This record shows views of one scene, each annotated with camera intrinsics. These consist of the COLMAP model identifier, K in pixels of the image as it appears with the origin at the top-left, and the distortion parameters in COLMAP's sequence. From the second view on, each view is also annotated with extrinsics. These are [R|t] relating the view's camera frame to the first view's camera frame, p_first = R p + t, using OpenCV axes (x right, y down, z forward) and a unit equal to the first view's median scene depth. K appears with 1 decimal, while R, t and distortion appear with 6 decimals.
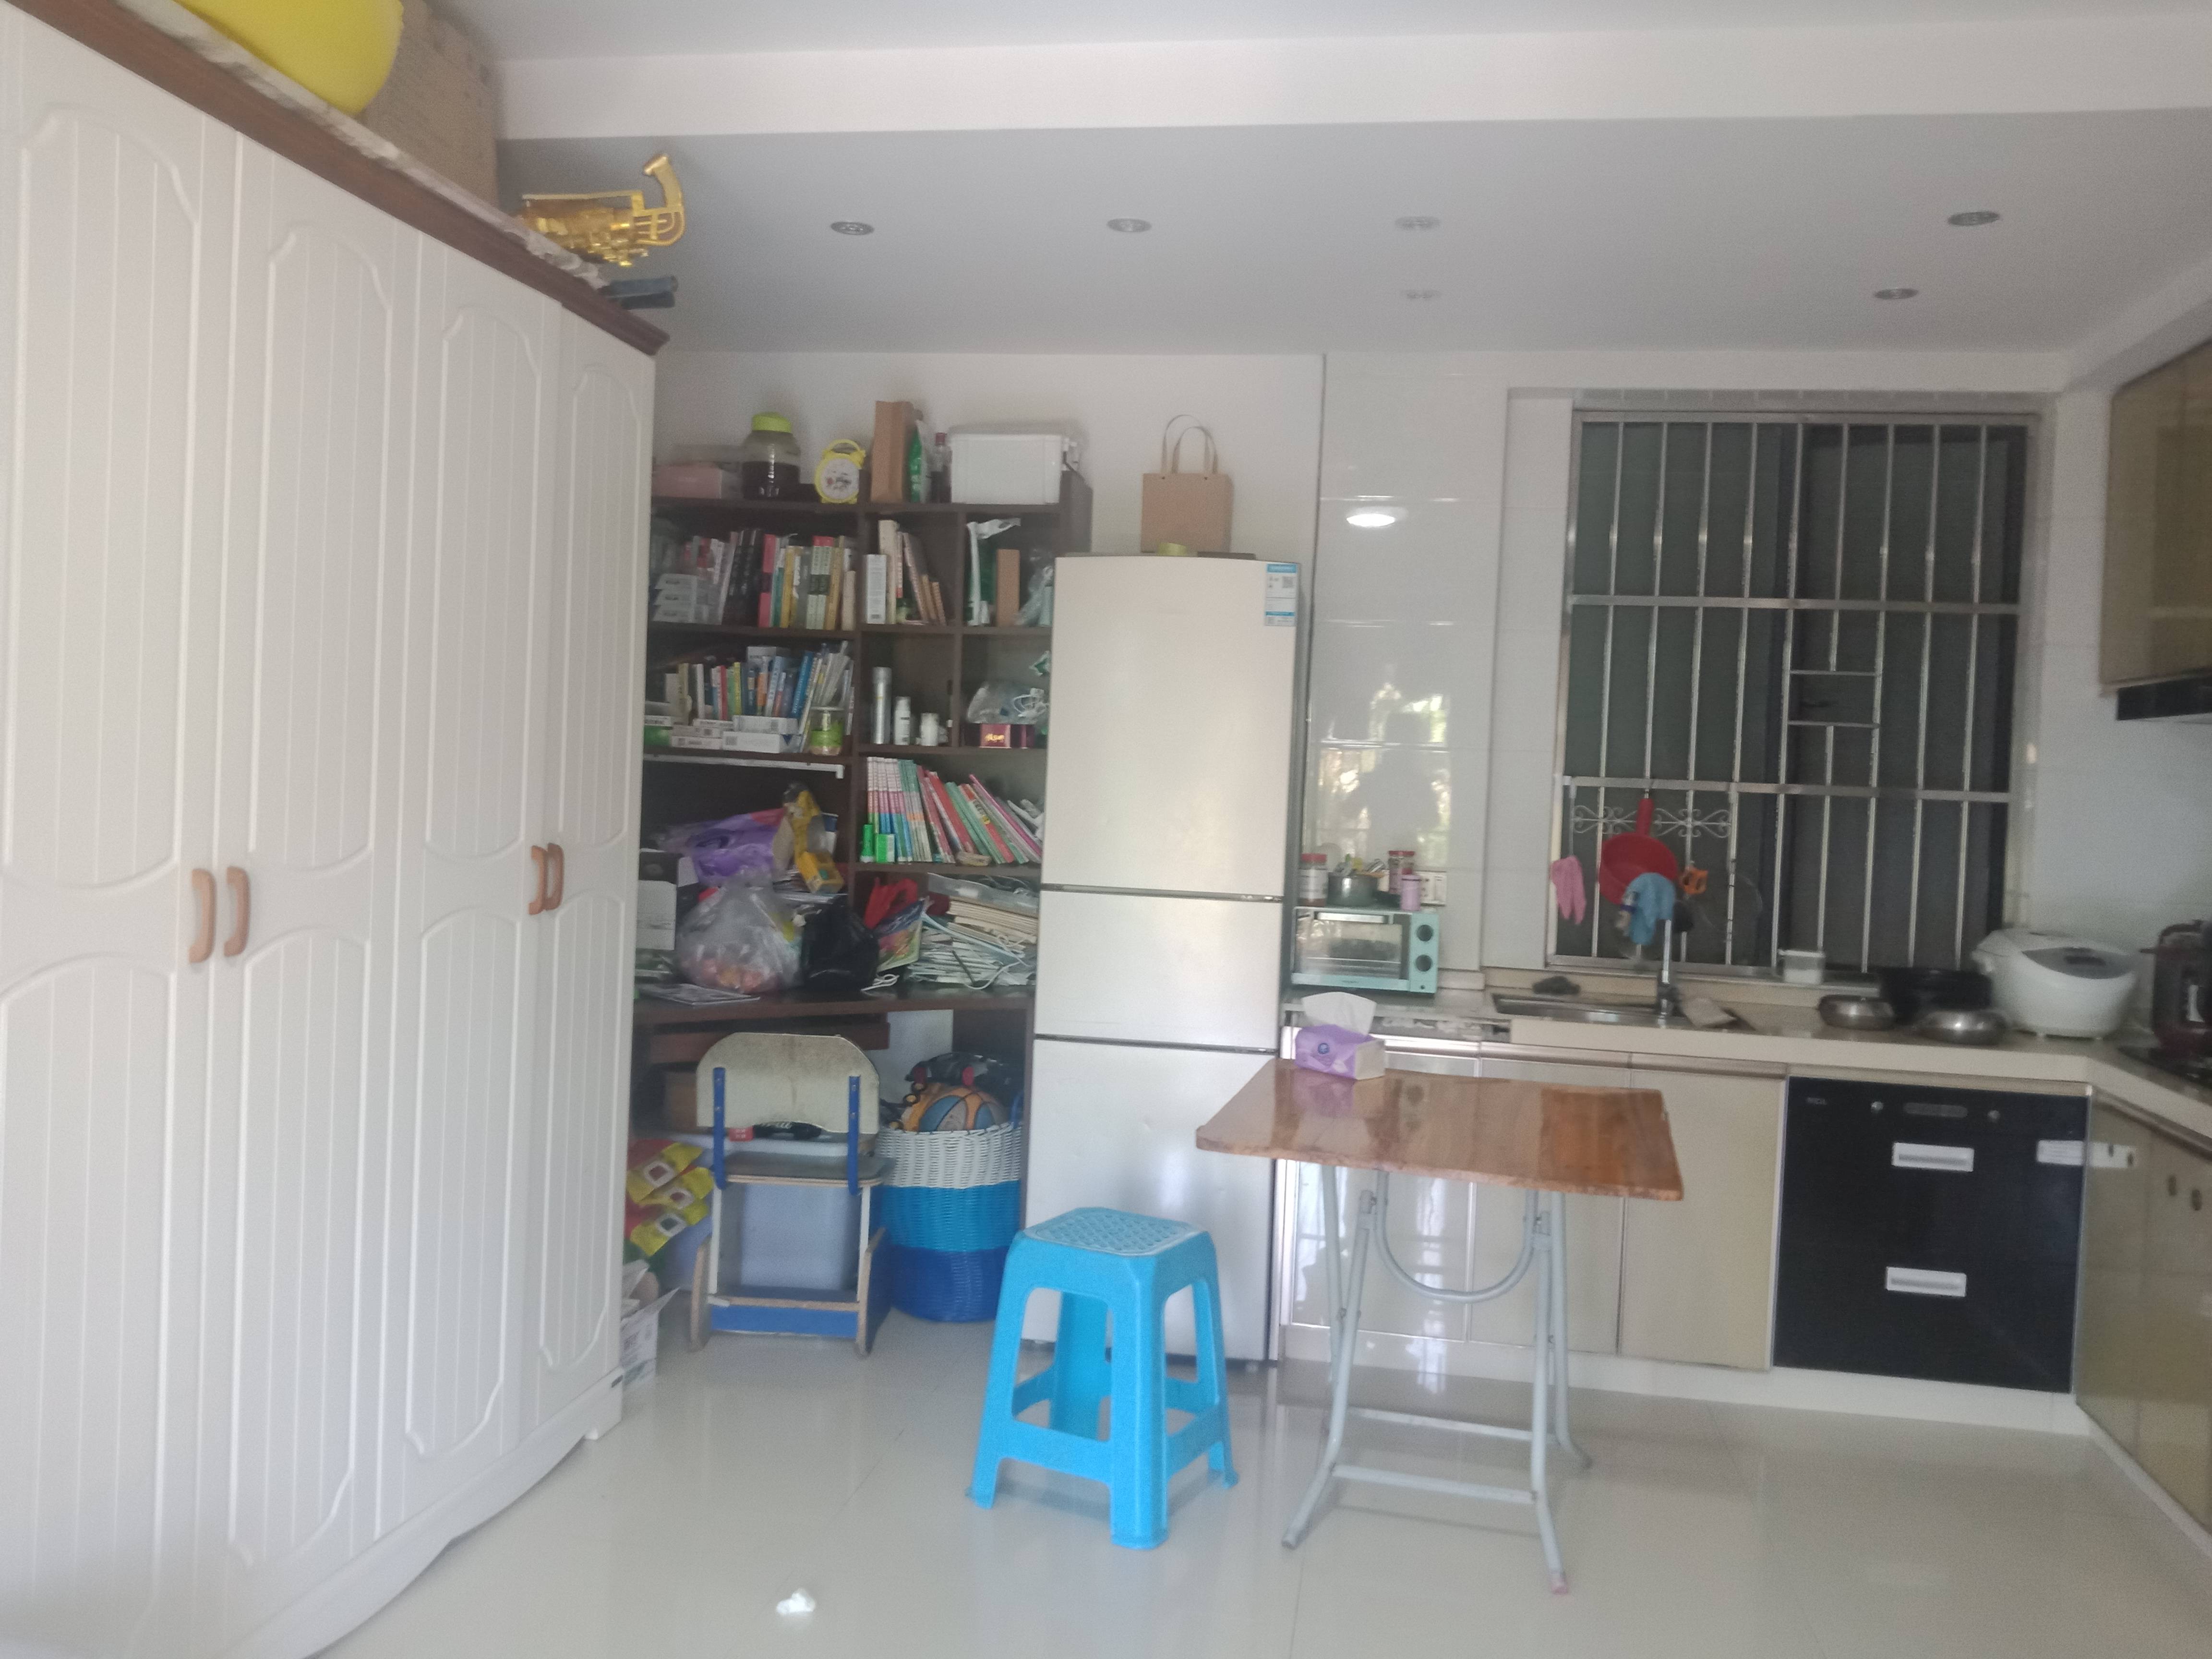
lens RADIAL K [[1724.5, 0, 1118.4], [0, 1724.5, 814.5], [0, 0, 1]] dist [0.110229, -0.262810]
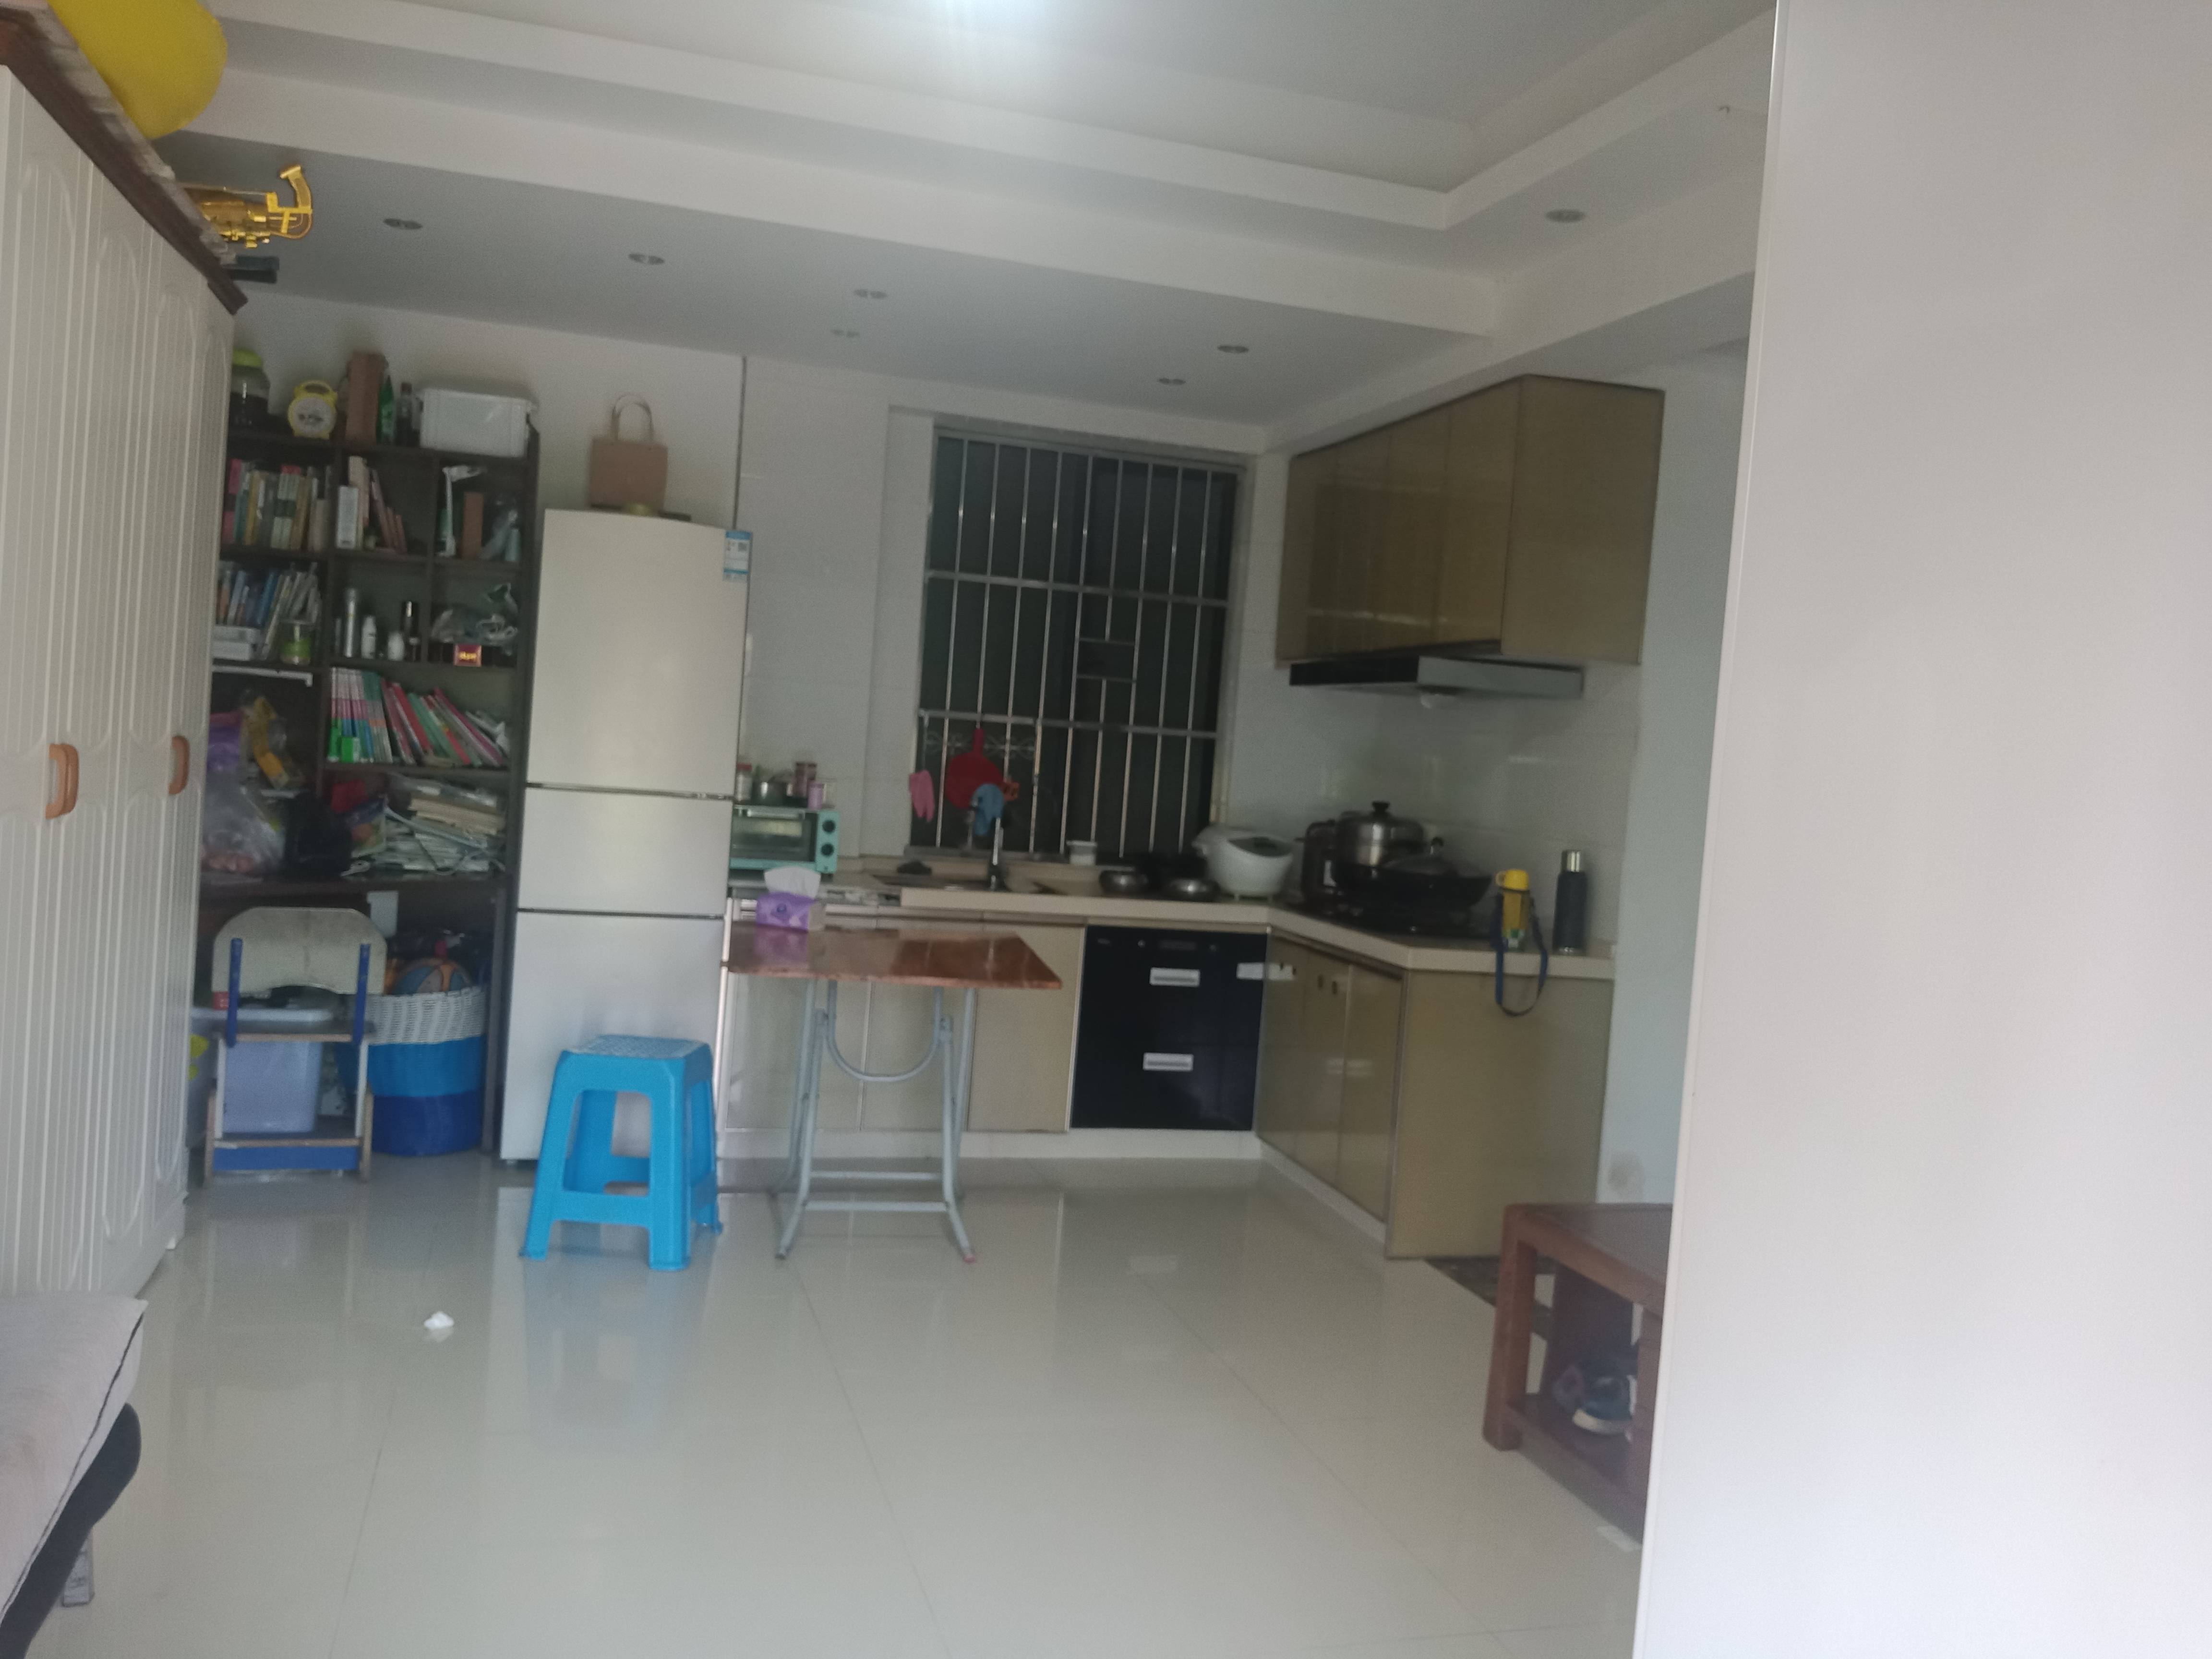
lens RADIAL K [[1735.2, 0, 1106.0], [0, 1735.2, 829.5], [0, 0, 1]] dist [0.128421, -0.373125]
pose [[0.894313, 0.005634, 0.447406, -0.210872], [-0.027188, 0.998757, 0.041769, 0.010536], [-0.446615, -0.049519, 0.893355, -0.243435]]
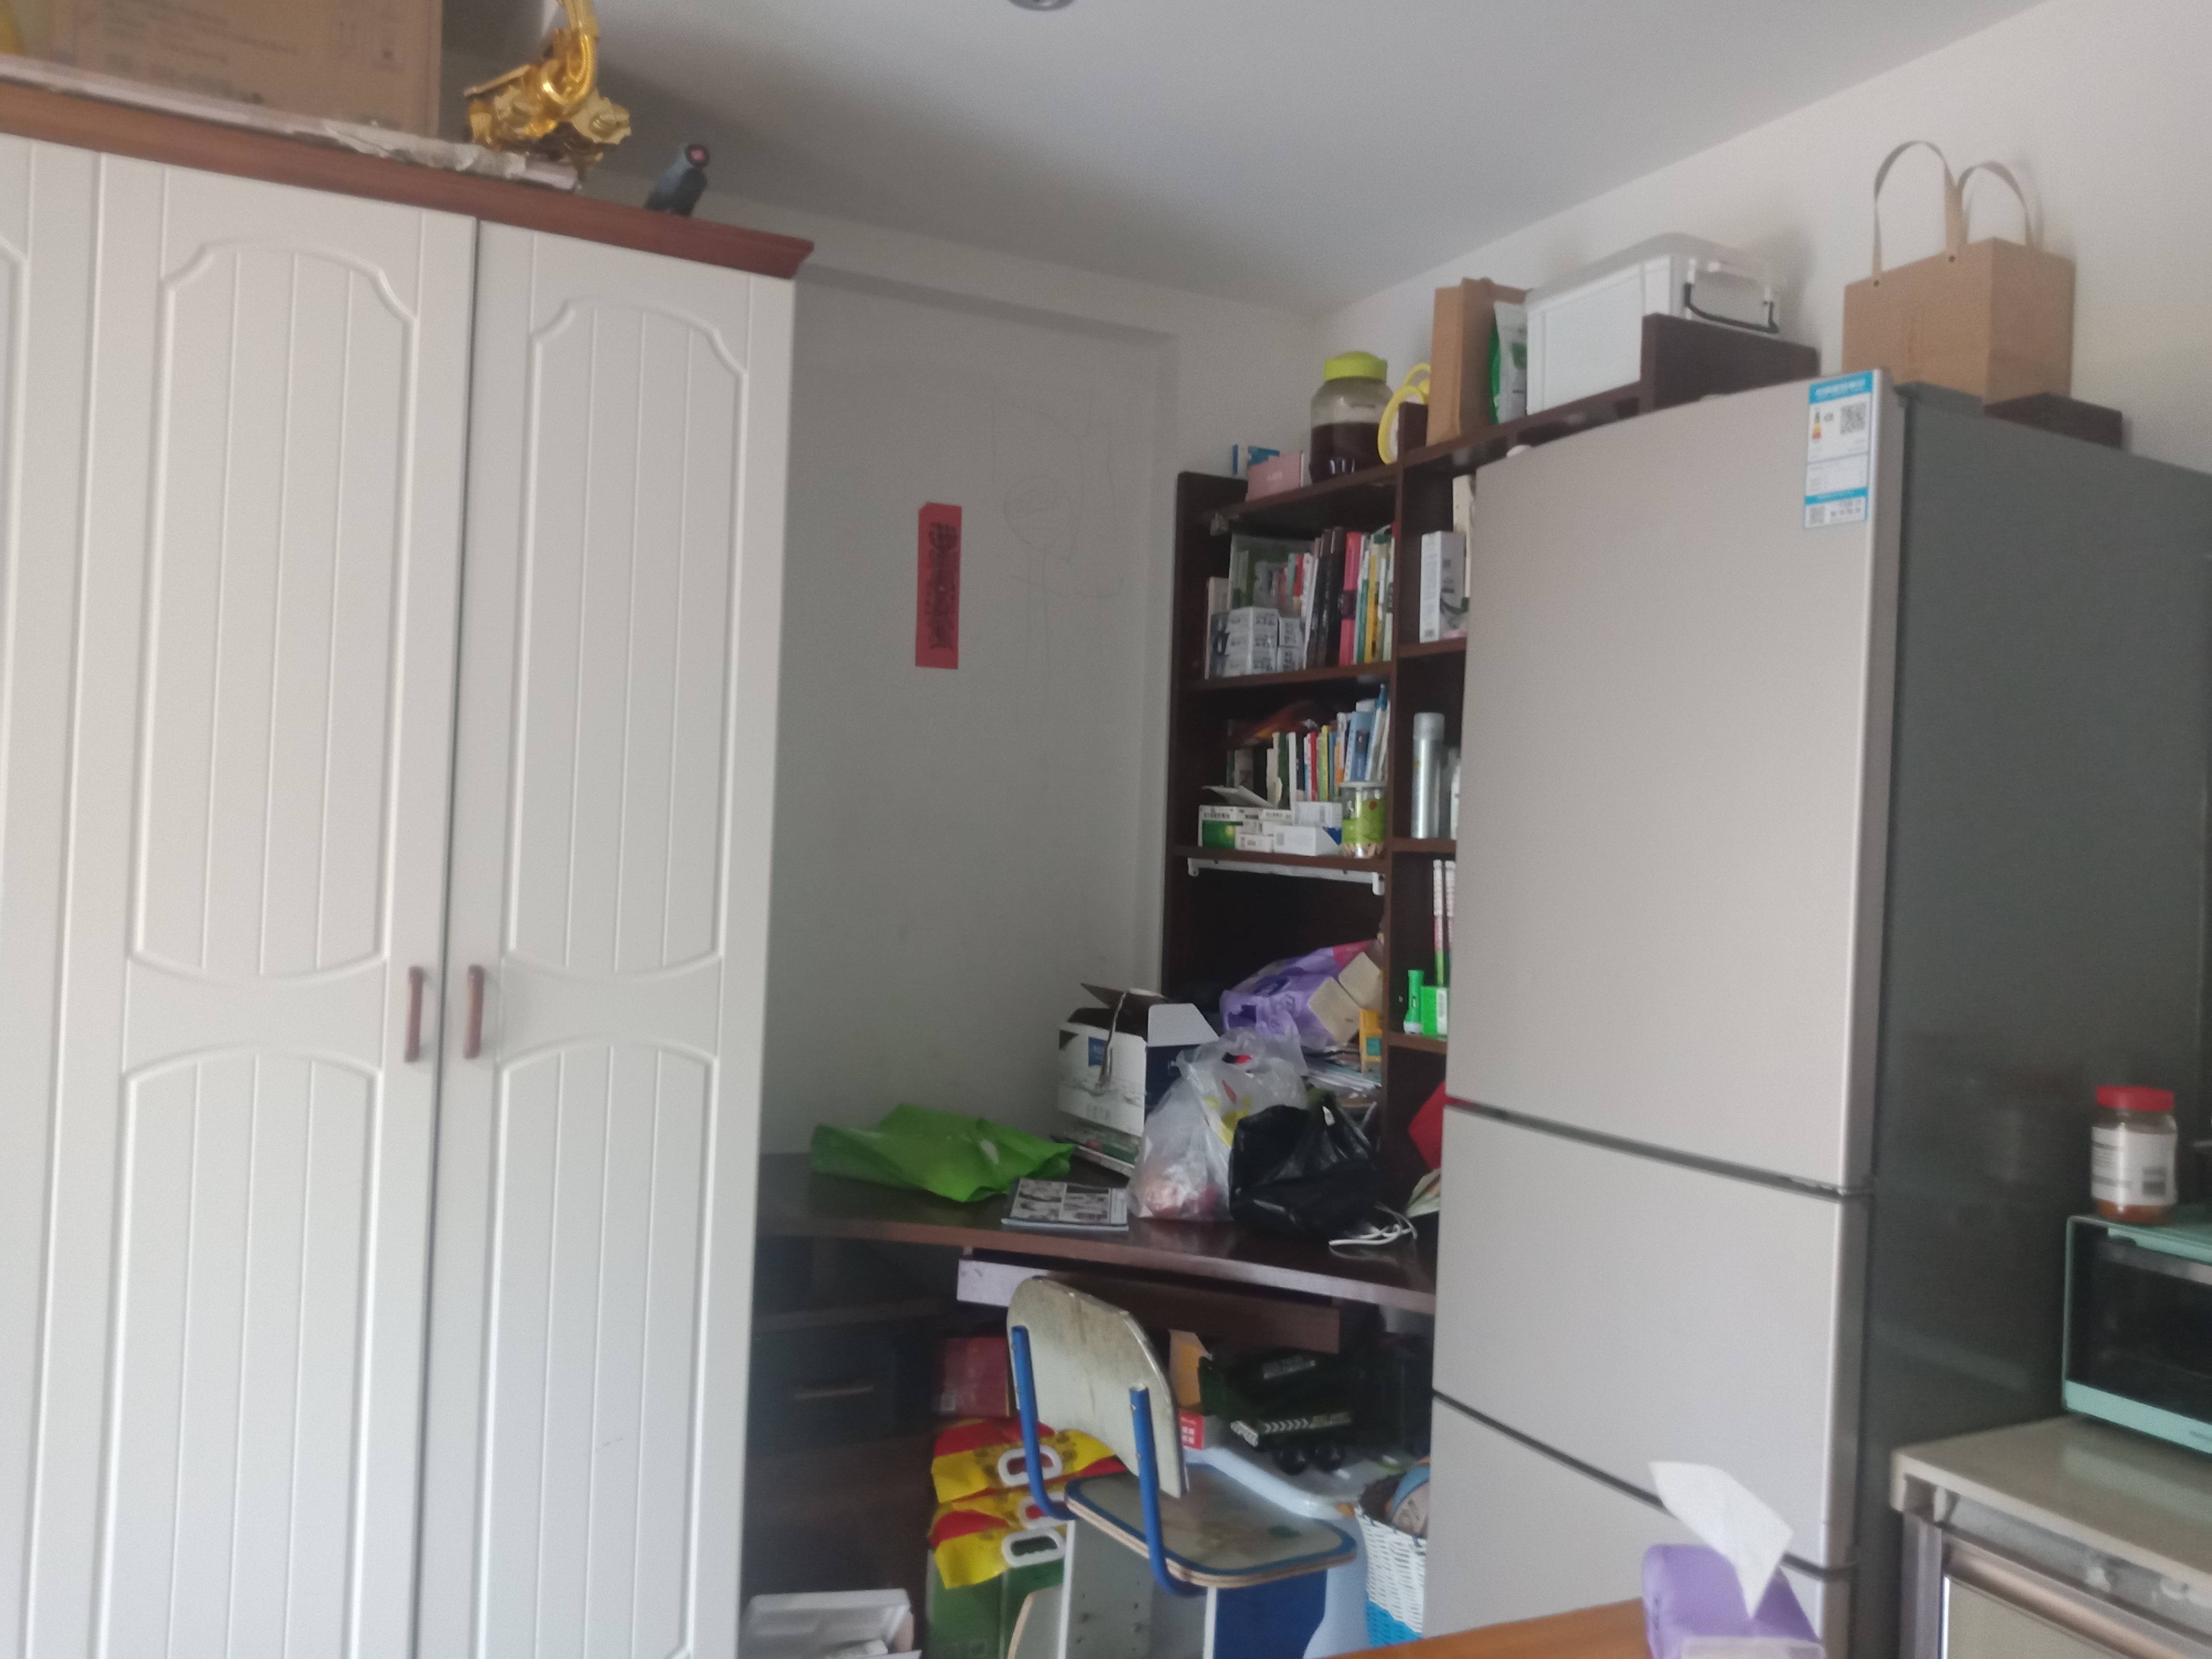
lens RADIAL K [[1724.5, 0, 1118.4], [0, 1724.5, 814.5], [0, 0, 1]] dist [0.110229, -0.262810]
pose [[0.602015, -0.029572, -0.797937, 0.290144], [-0.036513, 0.997249, -0.064506, -0.006136], [0.797649, 0.067968, 0.599279, 0.557659]]
